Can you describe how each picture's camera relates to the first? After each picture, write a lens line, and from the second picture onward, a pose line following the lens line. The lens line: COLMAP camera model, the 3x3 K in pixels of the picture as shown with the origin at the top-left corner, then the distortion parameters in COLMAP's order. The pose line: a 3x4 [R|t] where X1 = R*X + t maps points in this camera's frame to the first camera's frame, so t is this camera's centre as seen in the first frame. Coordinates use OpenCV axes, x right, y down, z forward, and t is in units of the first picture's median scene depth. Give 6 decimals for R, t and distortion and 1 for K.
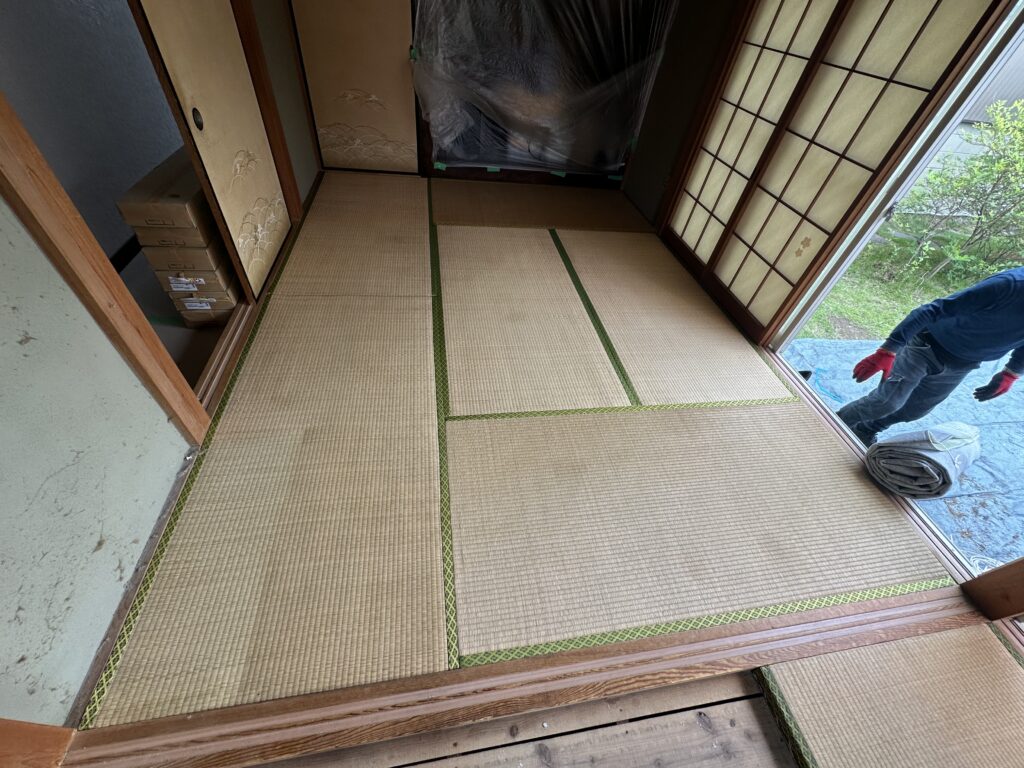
lens RADIAL K [[406.4, 0, 510.8], [0, 406.4, 389.8], [0, 0, 1]] dist [-0.009351, -0.000240]
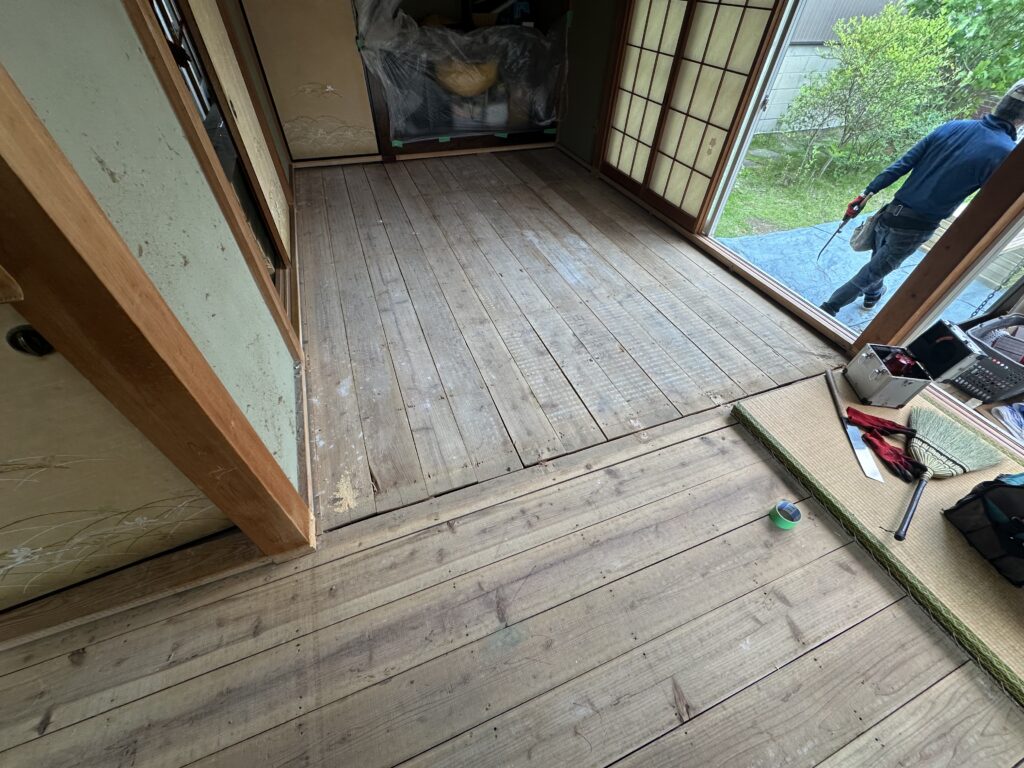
lens RADIAL K [[406.4, 0, 512.2], [0, 406.4, 392.4], [0, 0, 1]] dist [-0.009351, -0.000240]
pose [[0.974210, -0.208363, 0.086599, -0.151542], [0.206187, 0.977941, 0.033453, 0.207144], [-0.091659, -0.014735, 0.995681, -0.210773]]
